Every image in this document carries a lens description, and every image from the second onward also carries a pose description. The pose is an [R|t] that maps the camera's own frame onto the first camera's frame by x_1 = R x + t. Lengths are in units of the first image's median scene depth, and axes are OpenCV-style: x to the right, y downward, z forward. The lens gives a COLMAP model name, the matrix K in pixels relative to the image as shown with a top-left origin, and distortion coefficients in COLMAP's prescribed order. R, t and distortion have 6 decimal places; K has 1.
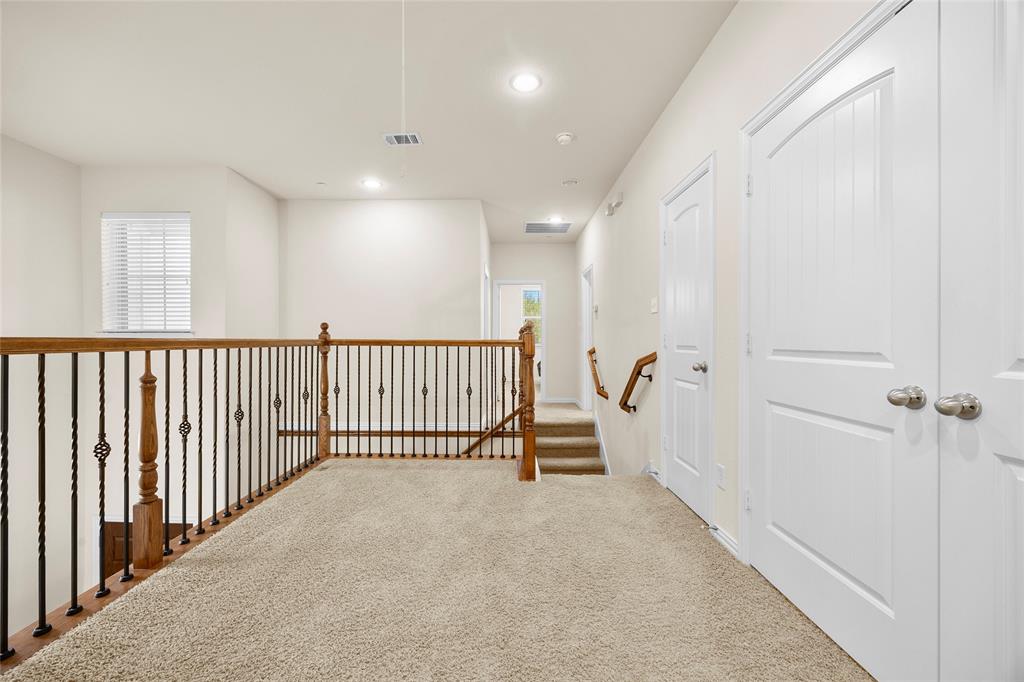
lens RADIAL K [[391.9, 0, 512.0], [0, 391.9, 341.0], [0, 0, 1]] dist [0.000190, -0.000157]
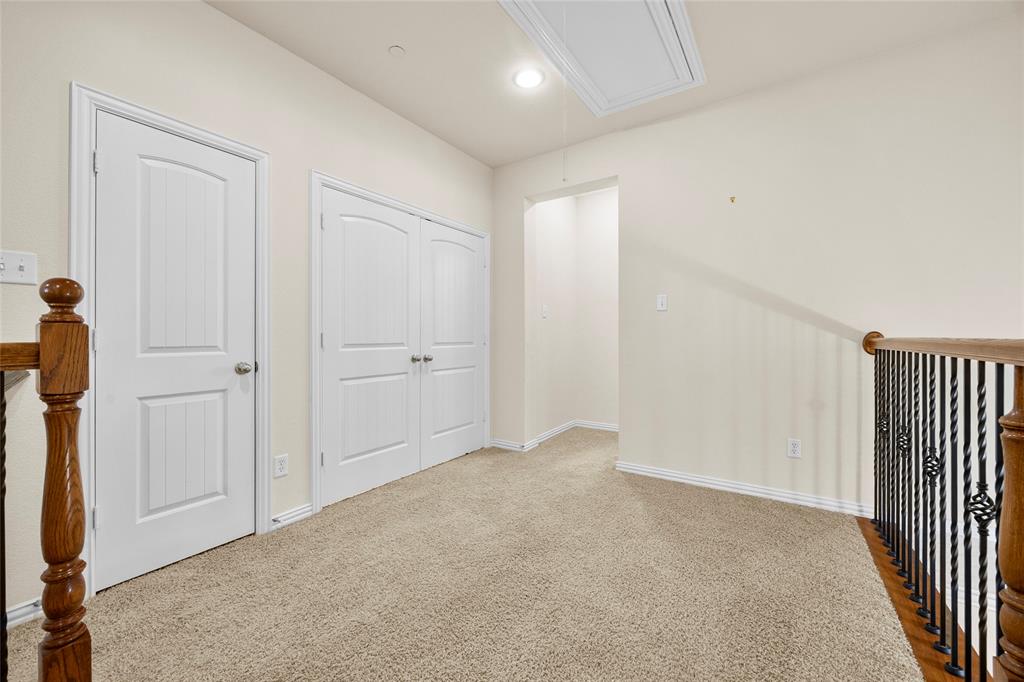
lens RADIAL K [[391.9, 0, 512.0], [0, 391.9, 341.0], [0, 0, 1]] dist [0.000190, -0.000157]
pose [[-0.827353, -0.005724, 0.561652, -0.759735], [0.001573, 0.999921, 0.012509, -0.008782], [-0.561679, 0.011233, -0.827279, 1.993246]]
